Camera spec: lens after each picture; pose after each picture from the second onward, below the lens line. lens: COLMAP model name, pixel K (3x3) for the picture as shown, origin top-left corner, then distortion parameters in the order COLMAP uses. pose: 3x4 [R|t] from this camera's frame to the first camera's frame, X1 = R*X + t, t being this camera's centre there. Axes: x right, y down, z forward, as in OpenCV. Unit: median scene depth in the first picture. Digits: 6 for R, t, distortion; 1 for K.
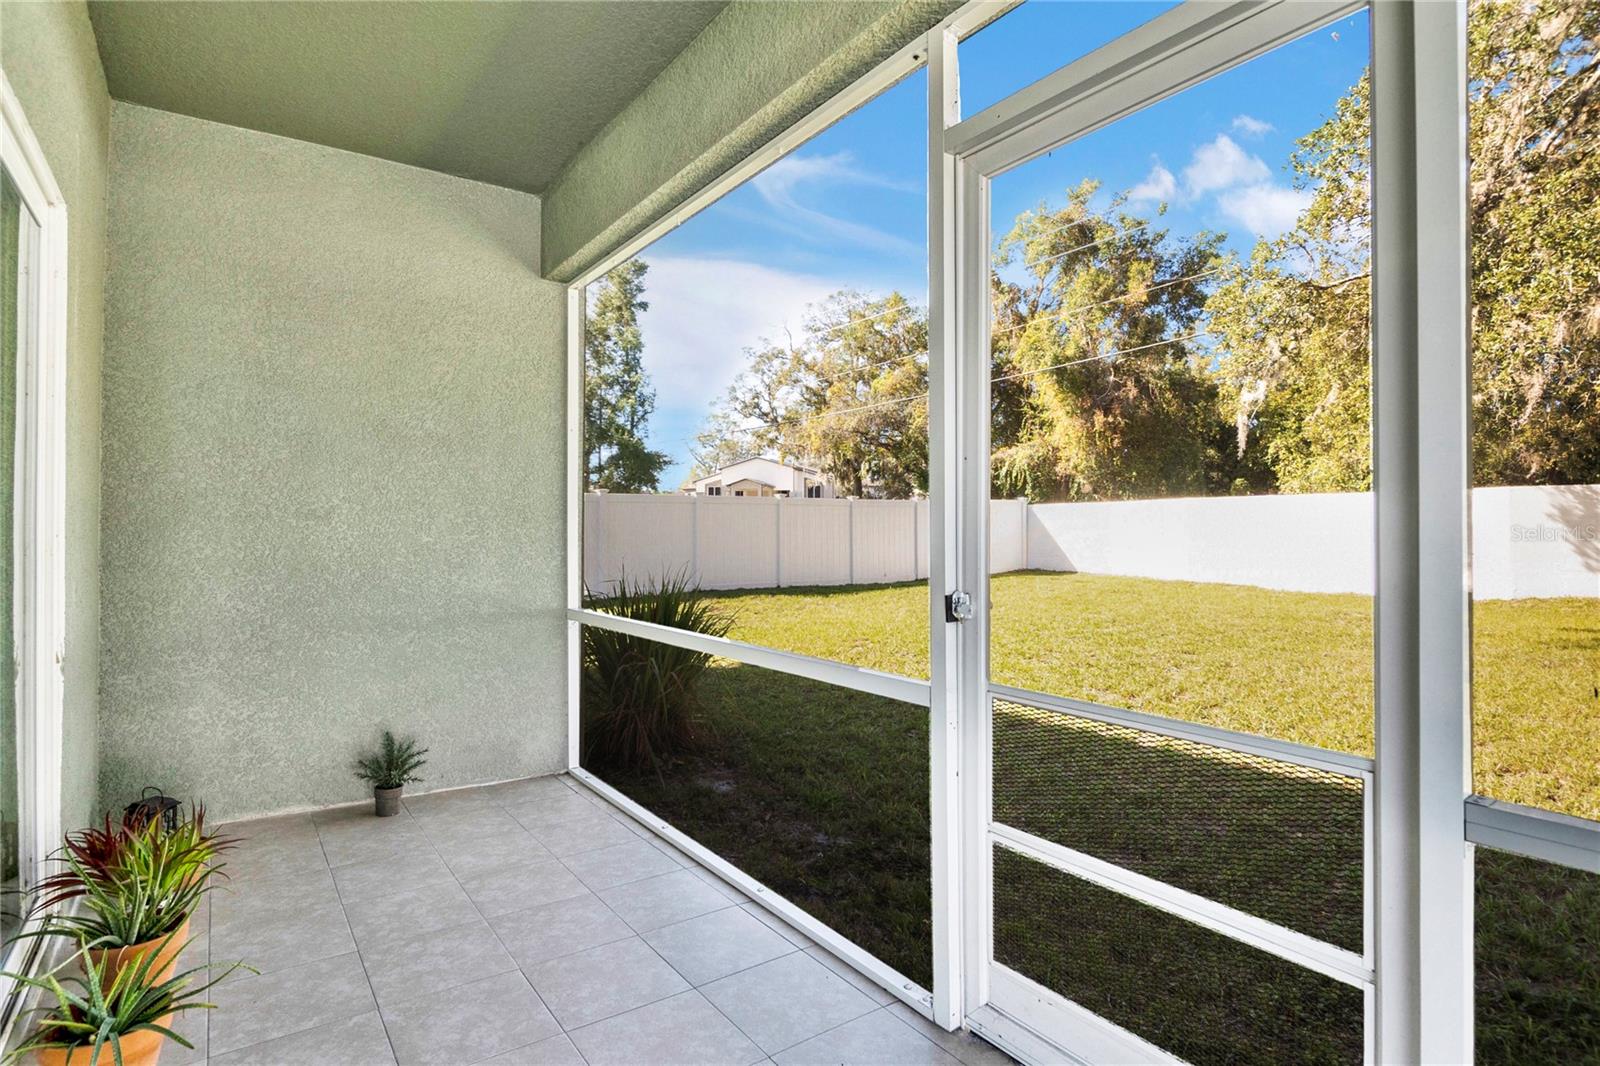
lens RADIAL K [[781.5, 0, 800.5], [0, 781.5, 528.8], [0, 0, 1]] dist [-0.006711, 0.000514]
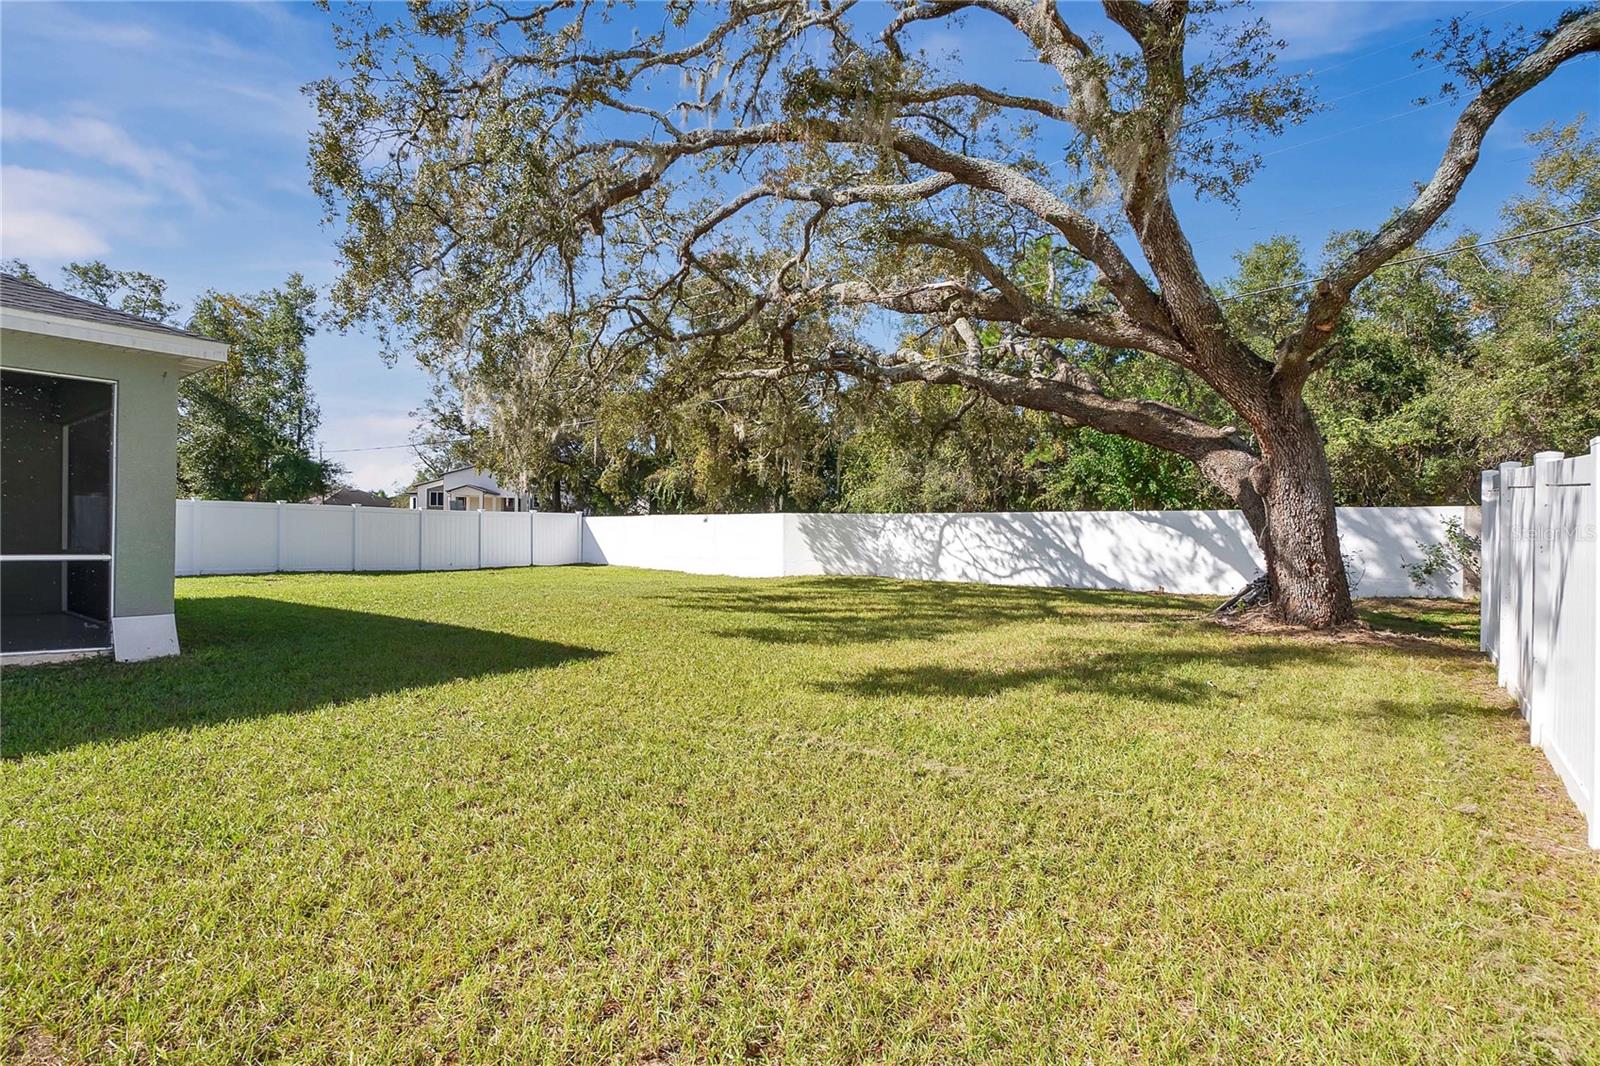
lens RADIAL K [[781.5, 0, 800.3], [0, 781.5, 528.2], [0, 0, 1]] dist [-0.006711, 0.000514]
pose [[0.955670, 0.019823, 0.293771, 0.144135], [-0.015178, 0.999721, -0.018083, 0.005173], [-0.294047, 0.012823, 0.955705, -0.262246]]
